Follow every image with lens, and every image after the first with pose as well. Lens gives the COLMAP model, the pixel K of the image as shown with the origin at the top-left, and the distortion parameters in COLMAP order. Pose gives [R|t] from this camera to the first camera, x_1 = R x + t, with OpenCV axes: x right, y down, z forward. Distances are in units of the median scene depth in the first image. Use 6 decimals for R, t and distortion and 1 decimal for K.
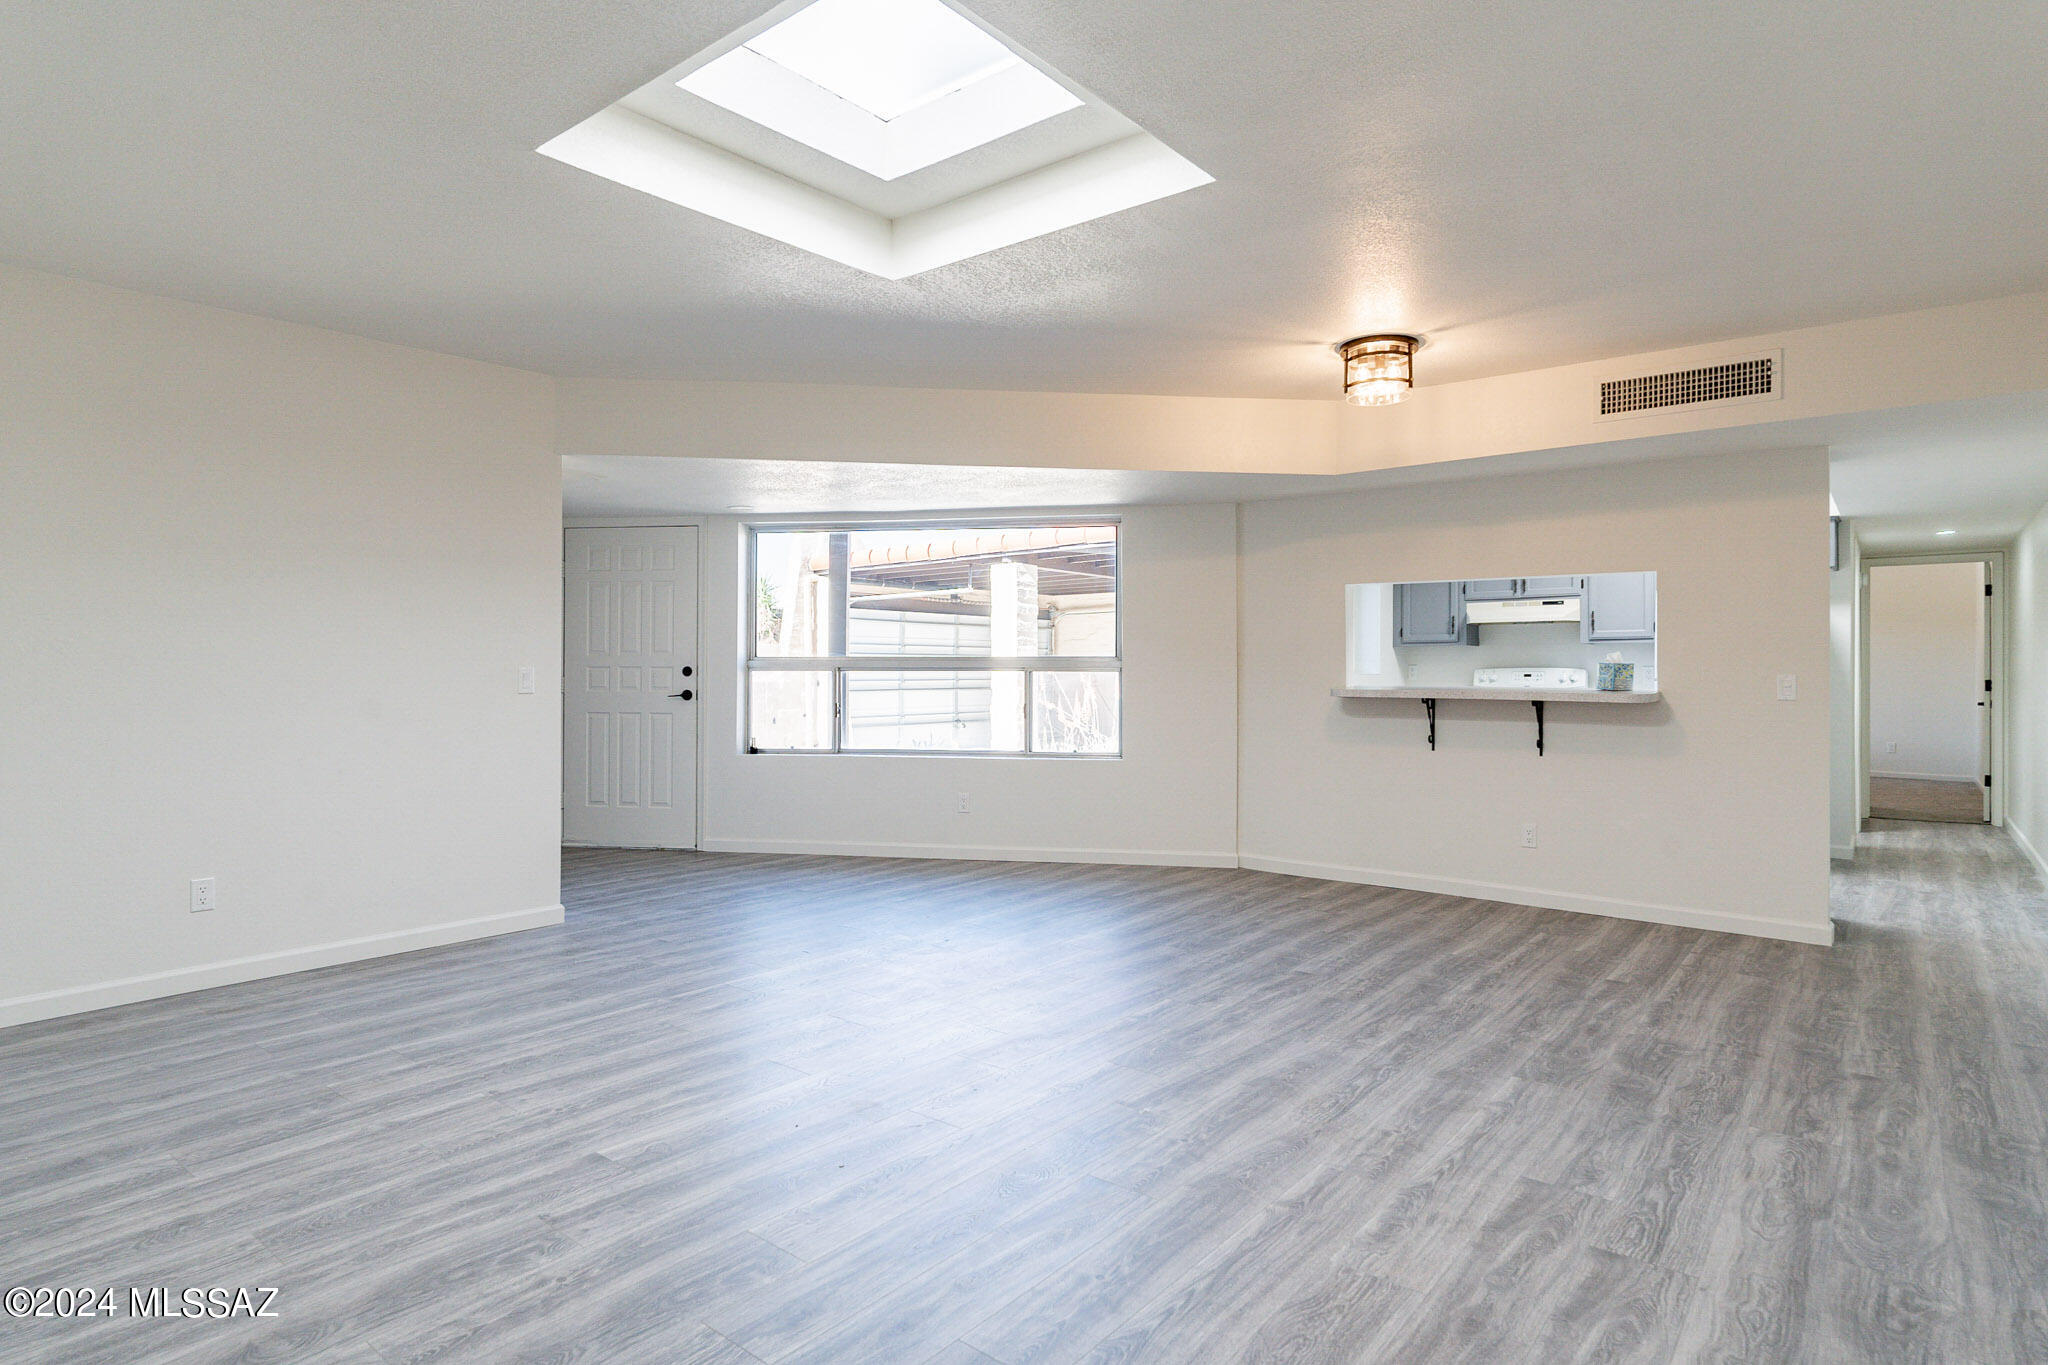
lens RADIAL K [[1090.0, 0, 1030.0], [0, 1090.0, 680.4], [0, 0, 1]] dist [-0.004080, 0.001150]
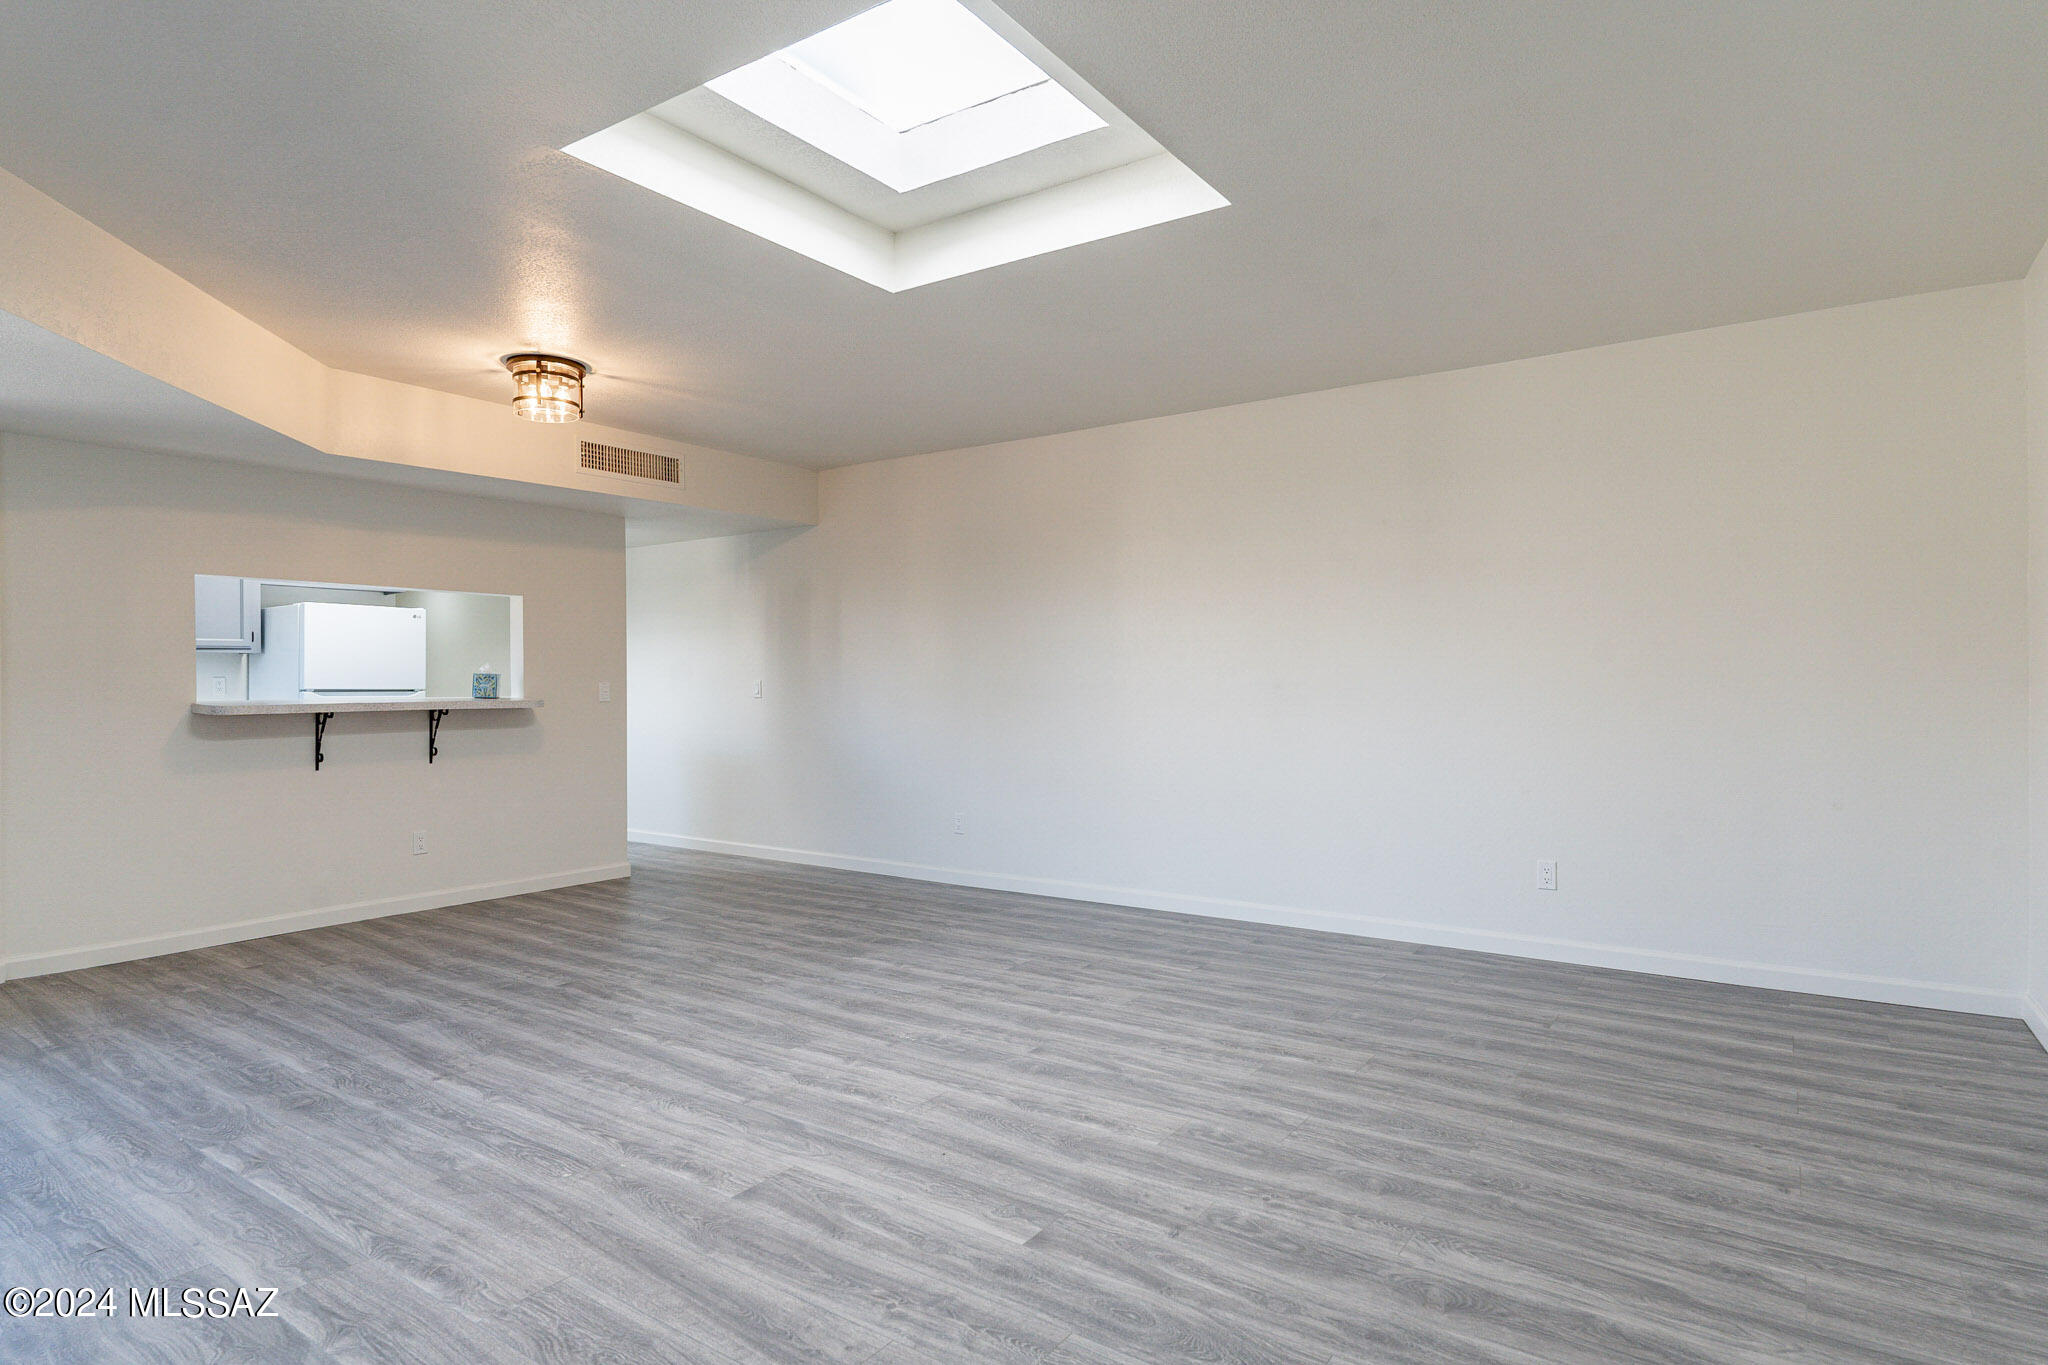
lens RADIAL K [[1090.0, 0, 1033.4], [0, 1090.0, 670.6], [0, 0, 1]] dist [-0.004080, 0.001150]
pose [[-0.072691, 0.010772, 0.997296, -1.021150], [0.012793, 0.999869, -0.009867, -0.000786], [-0.997272, 0.012041, -0.072820, 0.860763]]
